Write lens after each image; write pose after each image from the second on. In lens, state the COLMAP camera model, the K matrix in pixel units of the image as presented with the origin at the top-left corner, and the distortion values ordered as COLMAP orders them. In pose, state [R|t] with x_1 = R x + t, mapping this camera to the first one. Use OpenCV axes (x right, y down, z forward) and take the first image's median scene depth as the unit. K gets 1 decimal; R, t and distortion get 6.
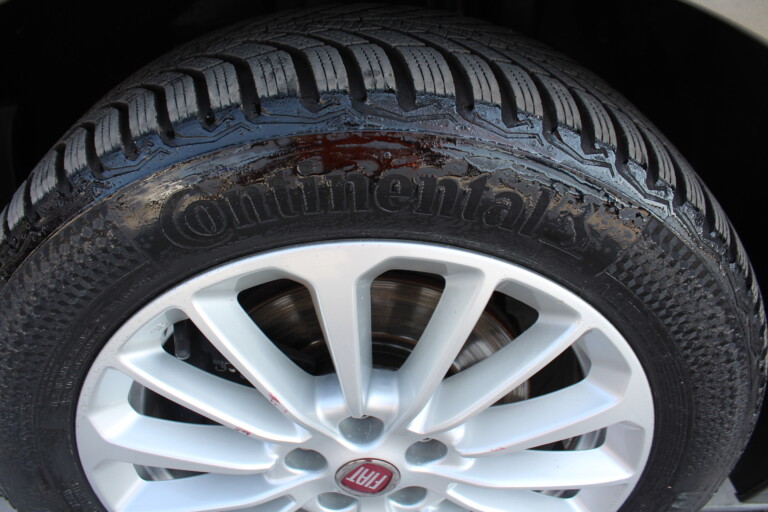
lens RADIAL K [[638.0, 0, 376.4], [0, 638.0, 256.9], [0, 0, 1]] dist [-0.174063, 0.140511]
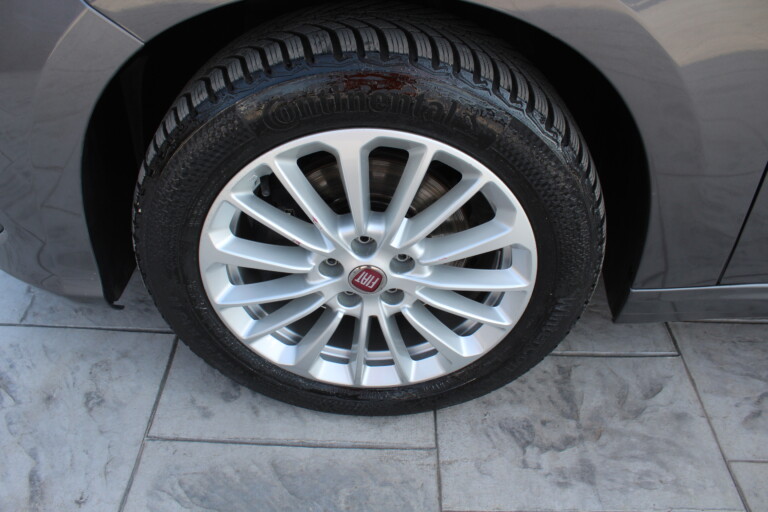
lens RADIAL K [[638.0, 0, 376.4], [0, 638.0, 256.9], [0, 0, 1]] dist [-0.174063, 0.140511]
pose [[0.999294, 0.019476, -0.032134, 0.091002], [-0.017010, 0.997014, 0.075323, 0.231305], [0.033505, -0.074723, 0.996641, -1.006067]]
